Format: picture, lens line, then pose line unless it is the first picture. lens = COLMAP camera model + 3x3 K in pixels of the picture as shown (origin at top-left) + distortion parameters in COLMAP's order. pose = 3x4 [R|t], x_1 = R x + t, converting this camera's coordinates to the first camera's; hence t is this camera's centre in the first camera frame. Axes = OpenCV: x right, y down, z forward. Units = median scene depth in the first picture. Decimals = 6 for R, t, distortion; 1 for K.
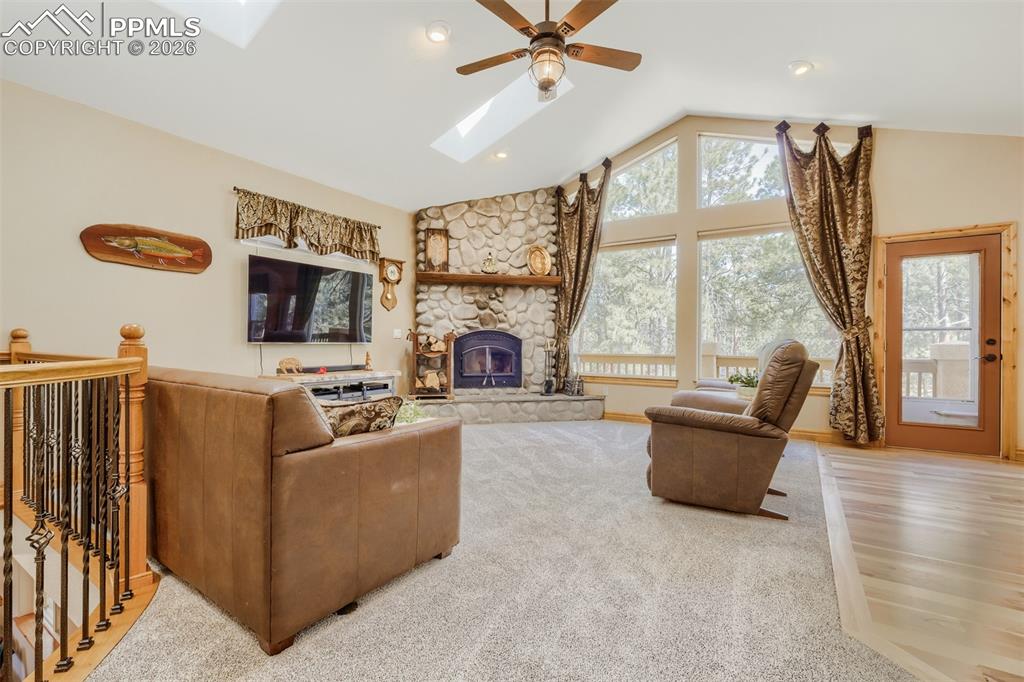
lens RADIAL K [[453.5, 0, 504.8], [0, 453.5, 342.7], [0, 0, 1]] dist [-0.008799, 0.000997]
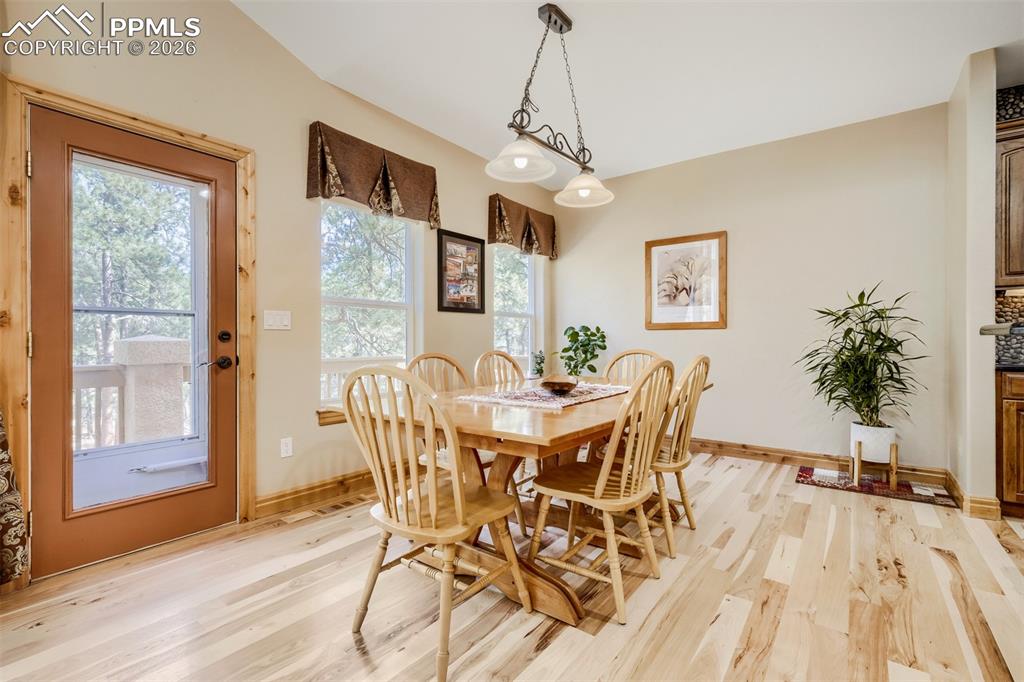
lens RADIAL K [[453.5, 0, 505.1], [0, 453.5, 341.7], [0, 0, 1]] dist [-0.008799, 0.000997]
pose [[0.068893, -0.006164, 0.997605, 0.501554], [0.000934, 0.999981, 0.006114, 0.001834], [-0.997624, 0.000511, 0.068898, 0.581444]]
